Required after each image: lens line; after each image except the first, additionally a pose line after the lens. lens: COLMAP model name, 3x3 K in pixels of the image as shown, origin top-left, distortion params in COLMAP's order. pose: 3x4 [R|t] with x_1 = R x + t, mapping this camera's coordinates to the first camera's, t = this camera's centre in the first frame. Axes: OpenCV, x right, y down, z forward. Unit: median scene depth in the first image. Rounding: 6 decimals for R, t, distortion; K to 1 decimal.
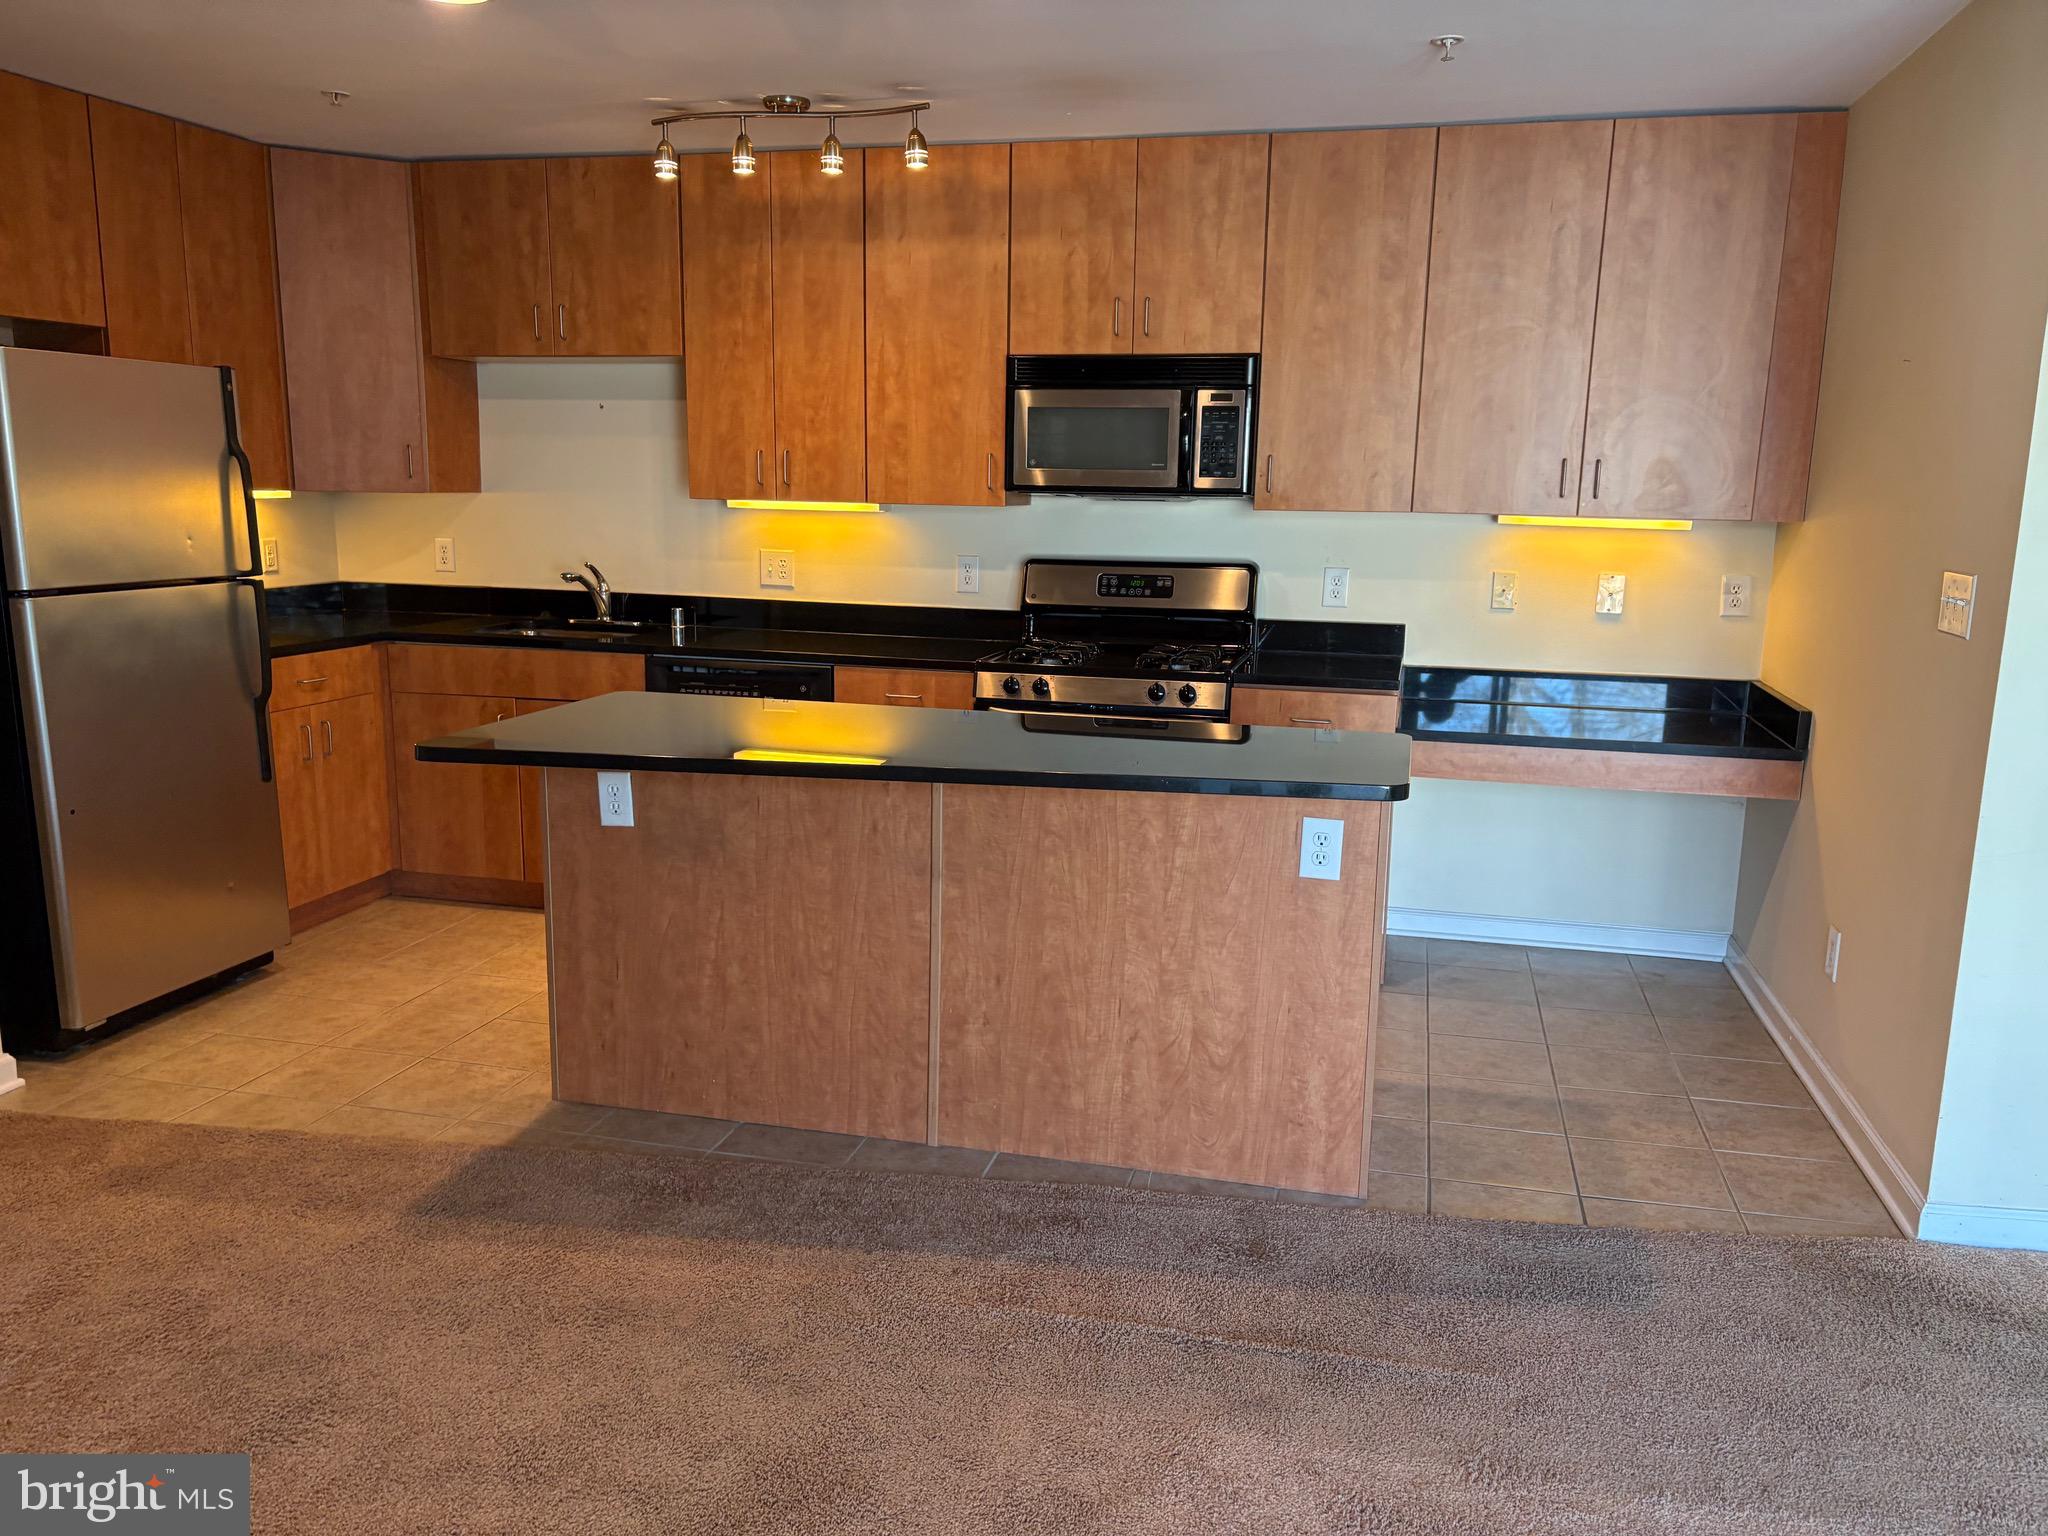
lens RADIAL K [[1545.5, 0, 1015.7], [0, 1545.5, 781.7], [0, 0, 1]] dist [0.035241, -0.049037]
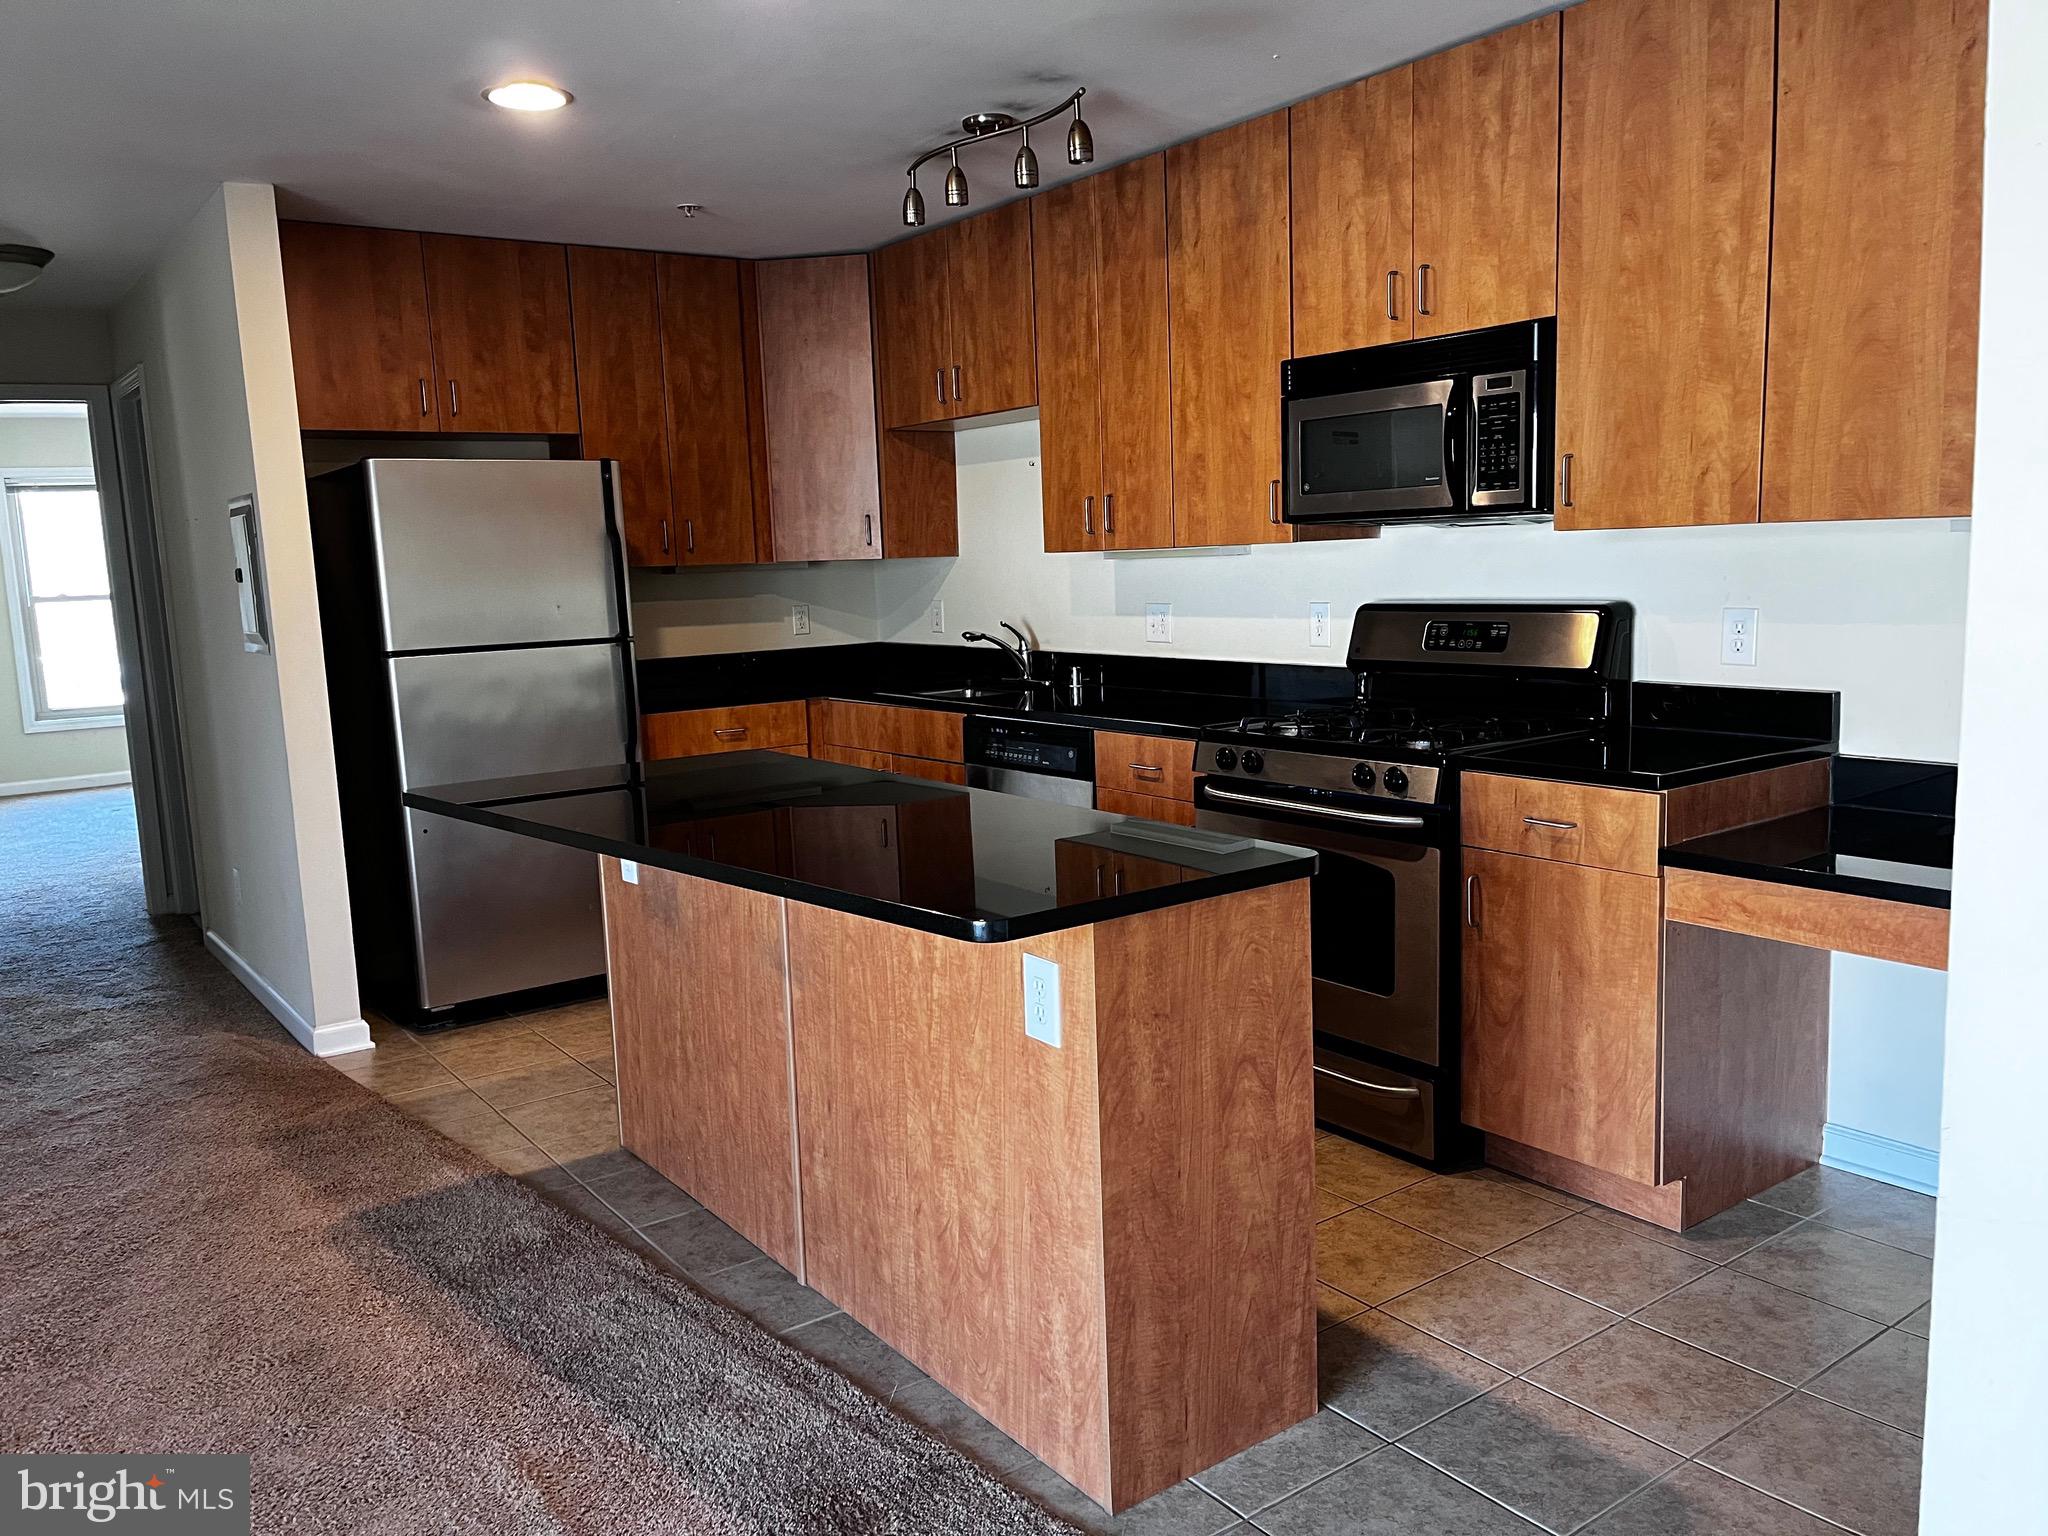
lens RADIAL K [[1542.1, 0, 1003.4], [0, 1542.1, 776.1], [0, 0, 1]] dist [0.026926, -0.030420]
pose [[0.765136, 0.047100, -0.642144, 0.438016], [-0.072883, 0.997246, -0.013696, -0.033941], [0.639731, 0.057281, 0.766462, 0.297202]]
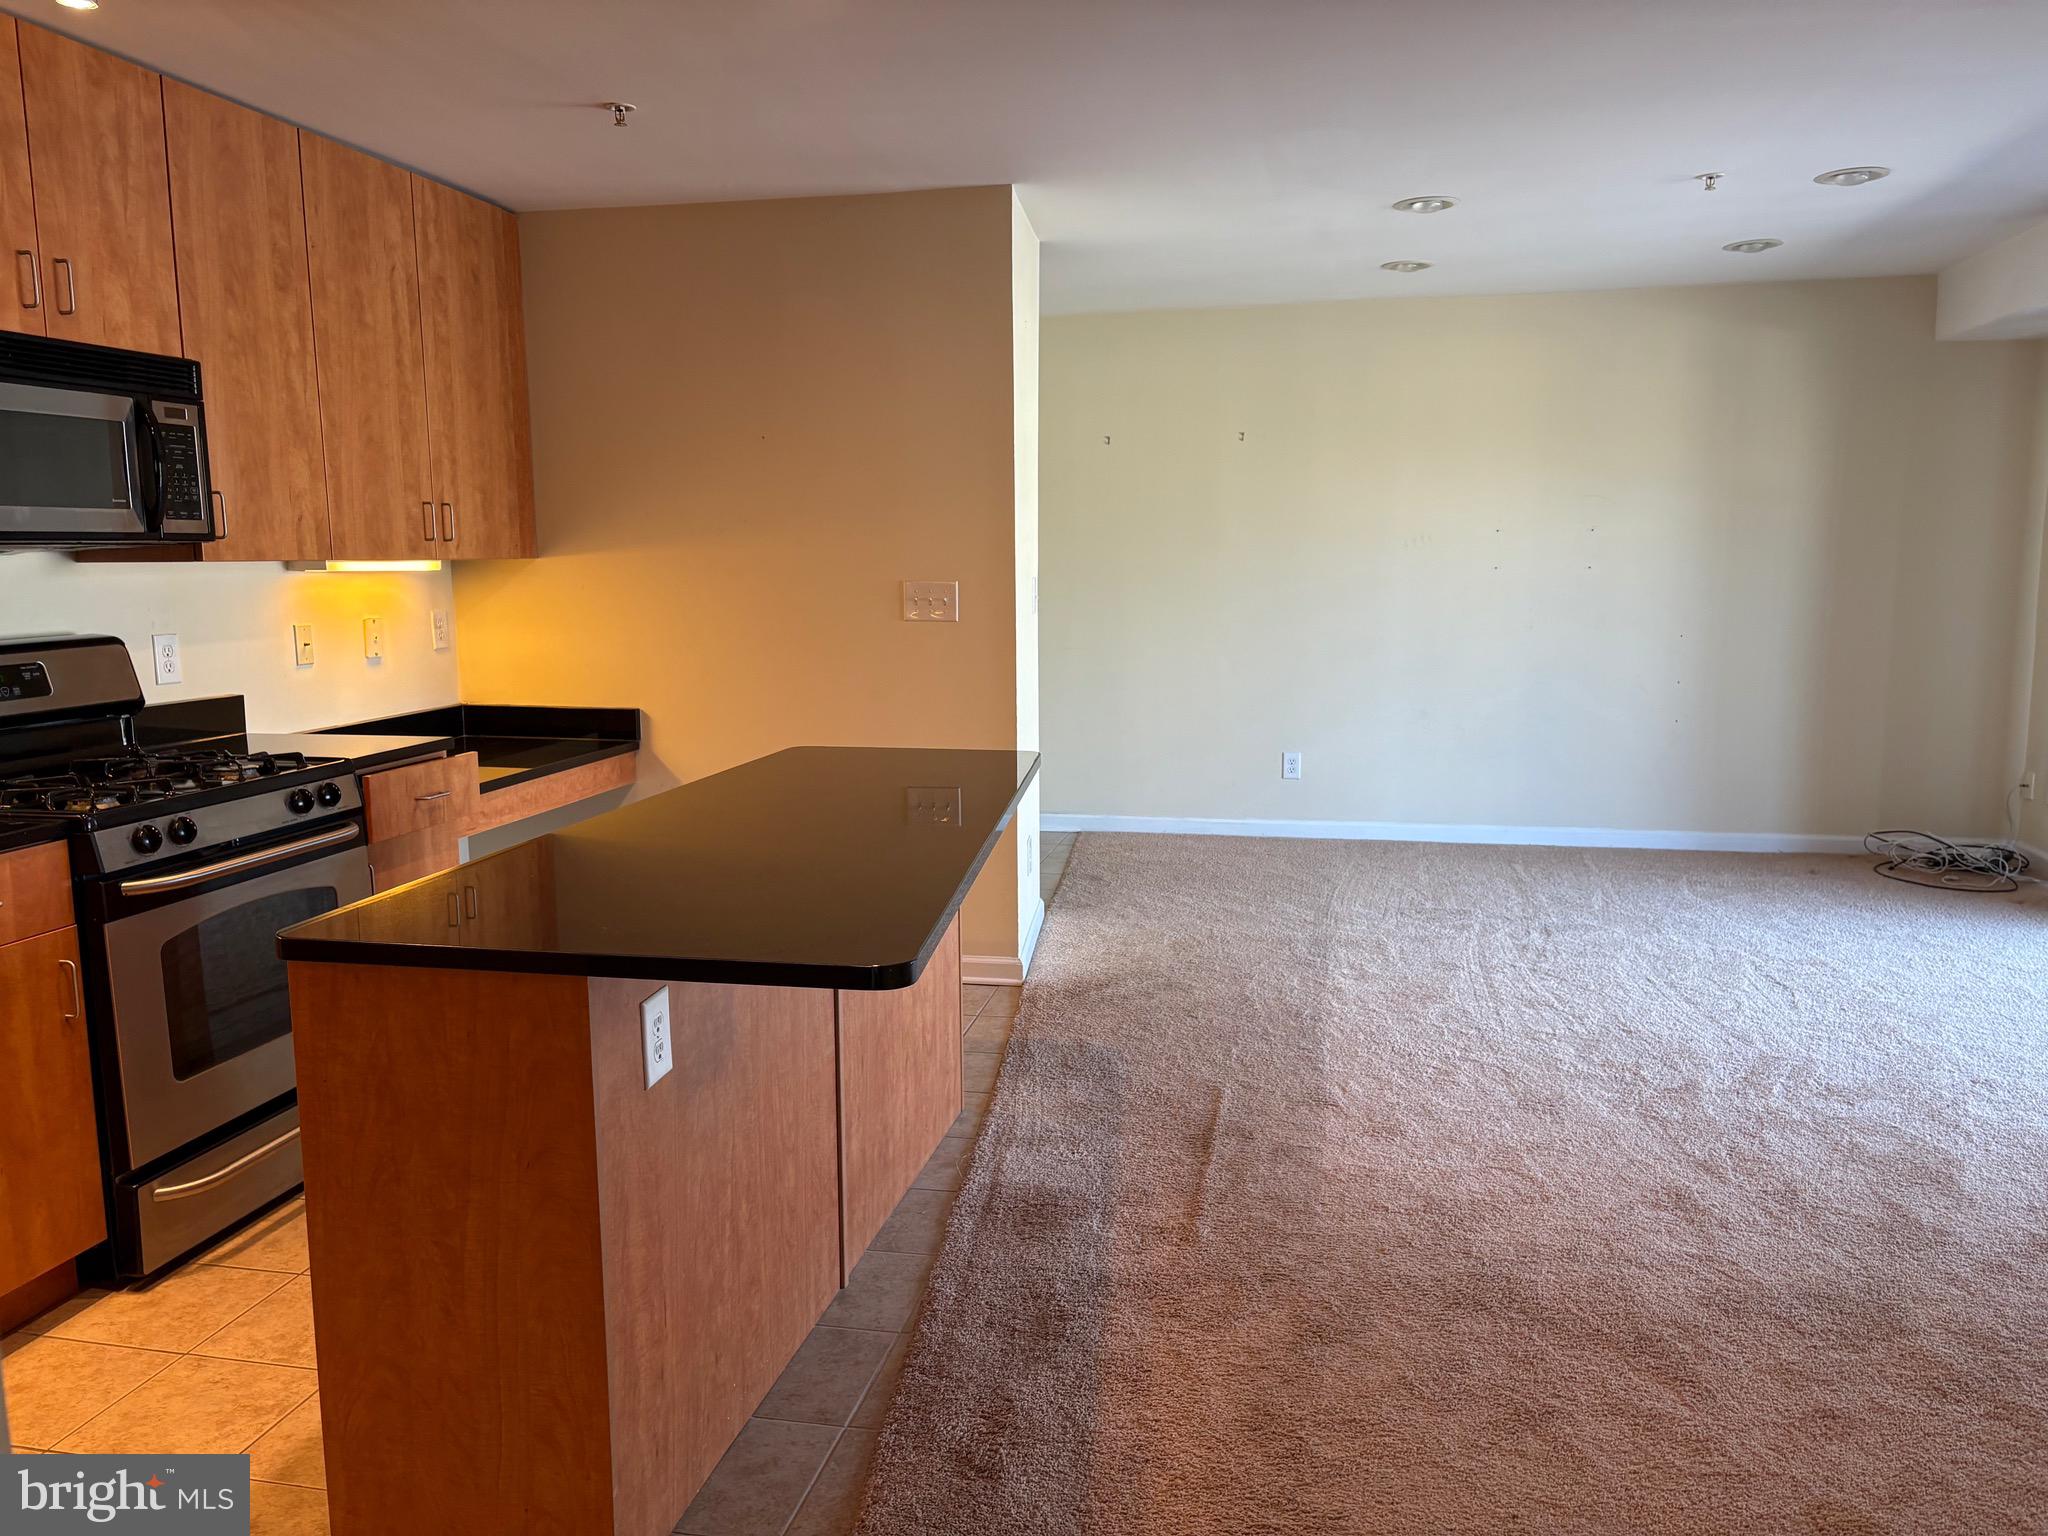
lens RADIAL K [[1545.5, 0, 1028.7], [0, 1545.5, 783.0], [0, 0, 1]] dist [0.035241, -0.049037]
pose [[-0.048252, -0.165983, 0.984947, -0.659235], [0.197790, 0.964981, 0.172308, -0.125165], [-0.979056, 0.203127, -0.013732, 0.650468]]
